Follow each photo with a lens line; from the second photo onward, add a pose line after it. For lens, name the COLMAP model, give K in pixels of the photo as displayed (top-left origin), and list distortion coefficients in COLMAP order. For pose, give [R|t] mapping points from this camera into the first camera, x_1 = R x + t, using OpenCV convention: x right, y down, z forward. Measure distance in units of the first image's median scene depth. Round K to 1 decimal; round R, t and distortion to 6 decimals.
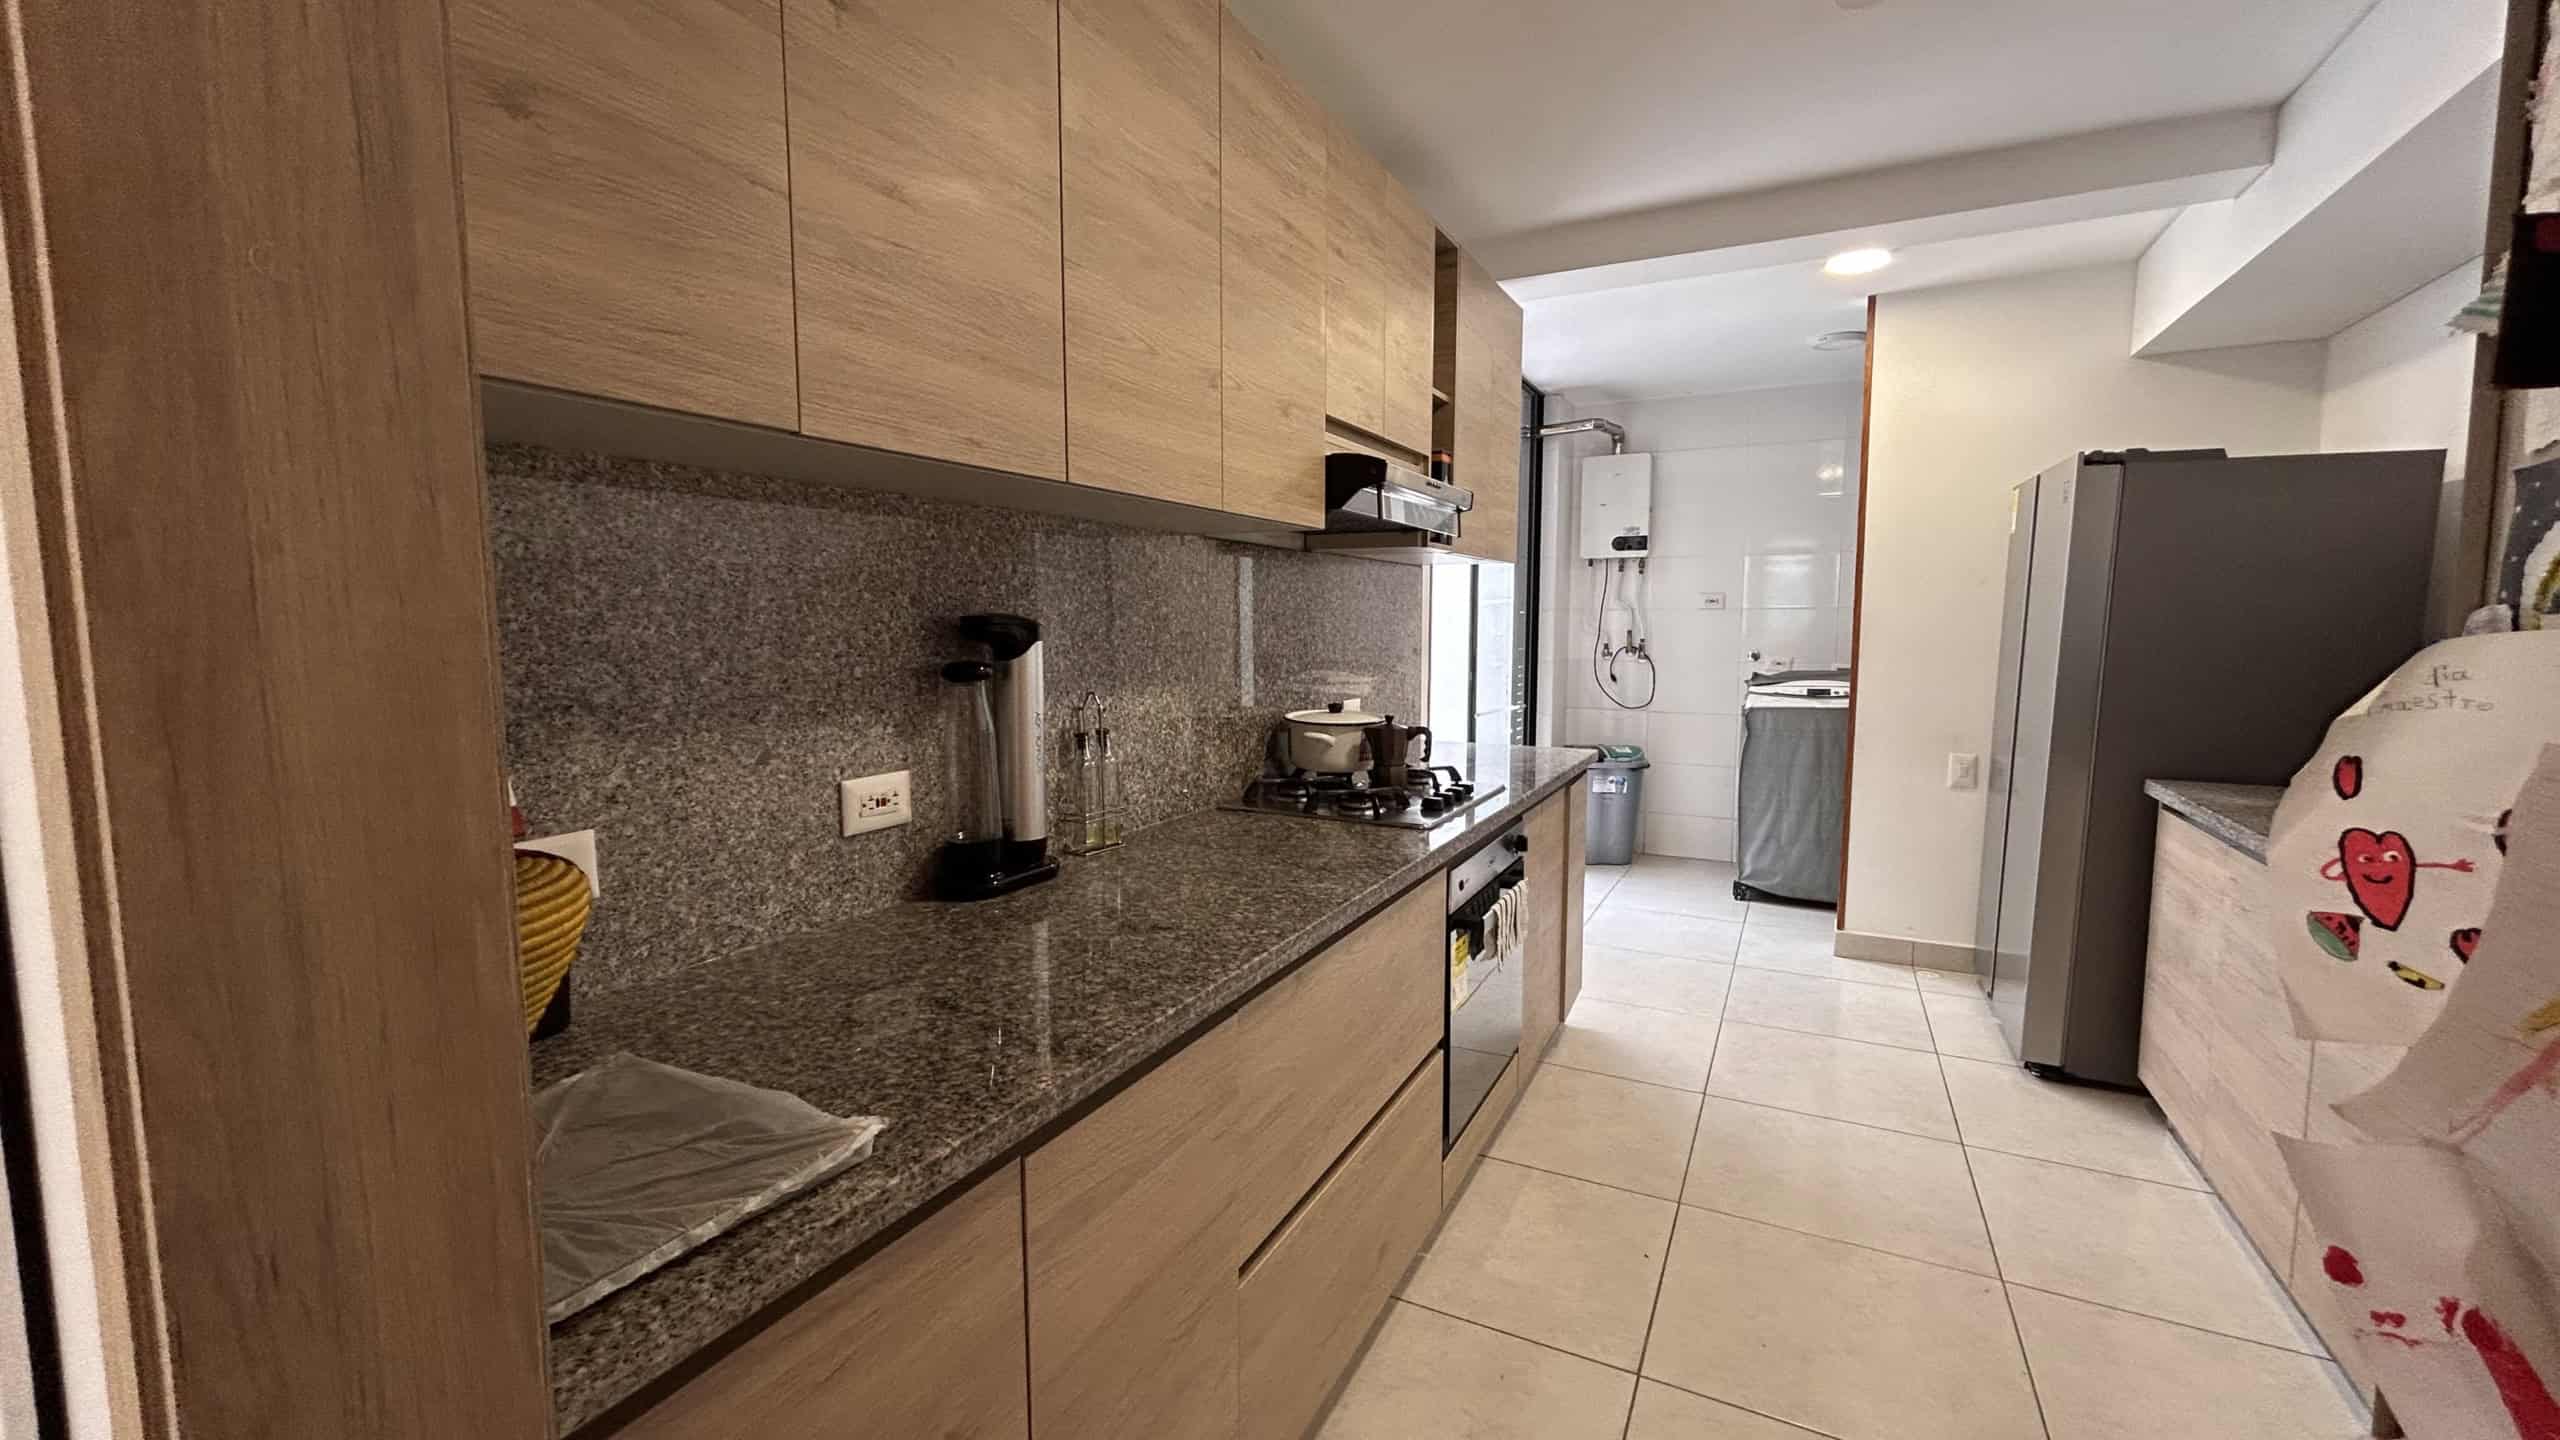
lens RADIAL K [[1033.4, 0, 1273.2], [0, 1033.4, 724.3], [0, 0, 1]] dist [-0.011623, -0.000073]
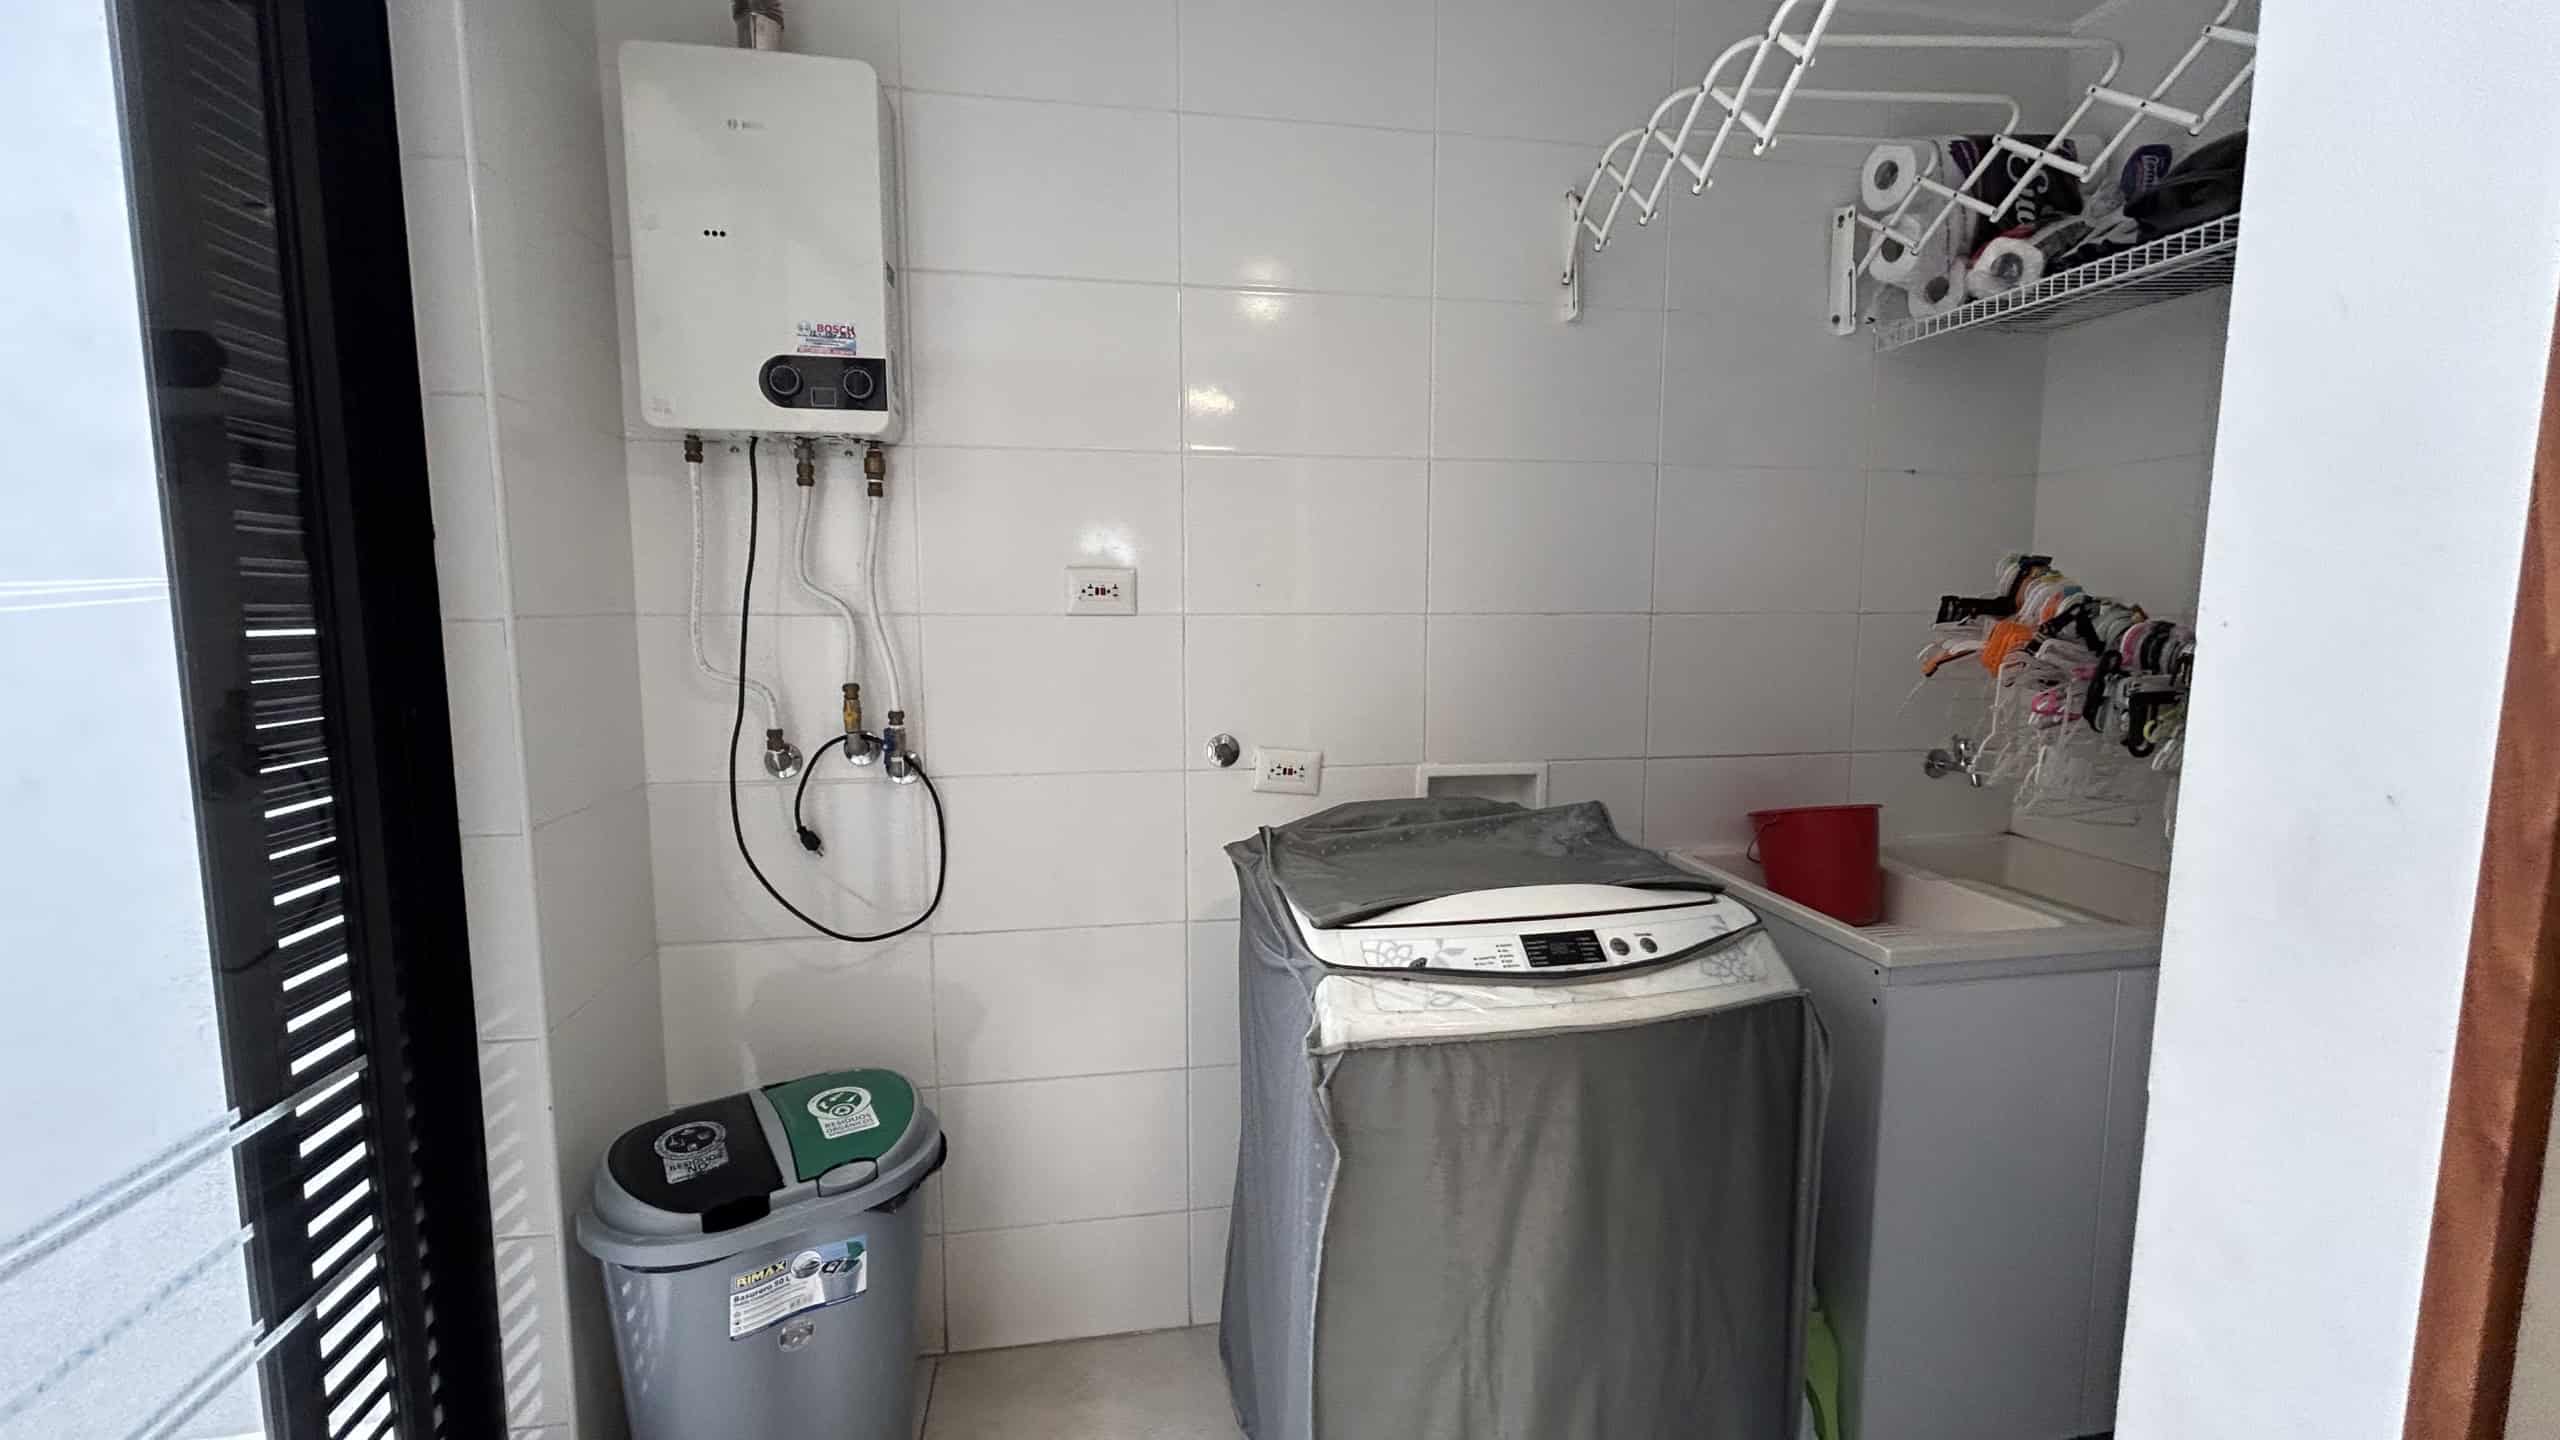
lens RADIAL K [[1029.1, 0, 1275.0], [0, 1029.1, 721.7], [0, 0, 1]] dist [0.007692, -0.003262]
pose [[0.789219, -0.065411, 0.610618, 0.271403], [0.054887, 0.997845, 0.035951, -0.088353], [-0.611654, 0.005142, 0.791109, 0.719622]]
